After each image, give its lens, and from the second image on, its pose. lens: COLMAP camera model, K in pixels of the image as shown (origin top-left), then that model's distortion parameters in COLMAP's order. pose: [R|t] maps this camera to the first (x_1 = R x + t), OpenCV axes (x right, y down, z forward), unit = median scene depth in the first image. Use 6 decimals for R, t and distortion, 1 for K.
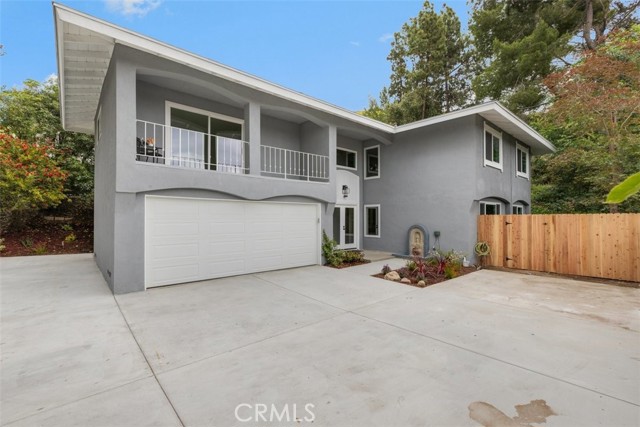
lens RADIAL K [[288.7, 0, 320.9], [0, 288.7, 217.1], [0, 0, 1]] dist [0.002636, -0.000097]
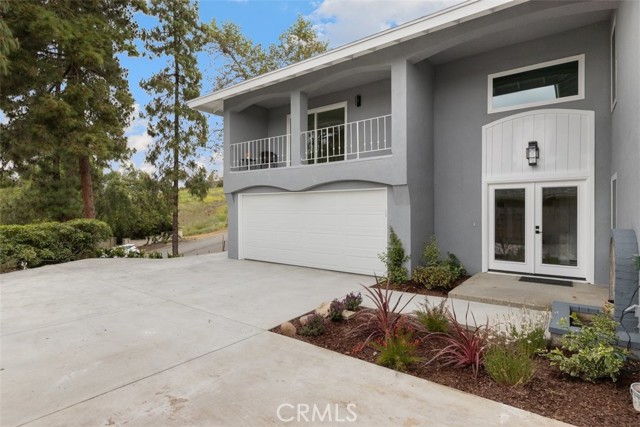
lens RADIAL K [[352.2, 0, 320.5], [0, 352.2, 210.4], [0, 0, 1]] dist [-0.007089, 0.000764]
pose [[0.168896, 0.003261, -0.985629, 0.835255], [0.004375, 0.999982, 0.004059, 0.000478], [0.985624, -0.004998, 0.168878, 0.769390]]
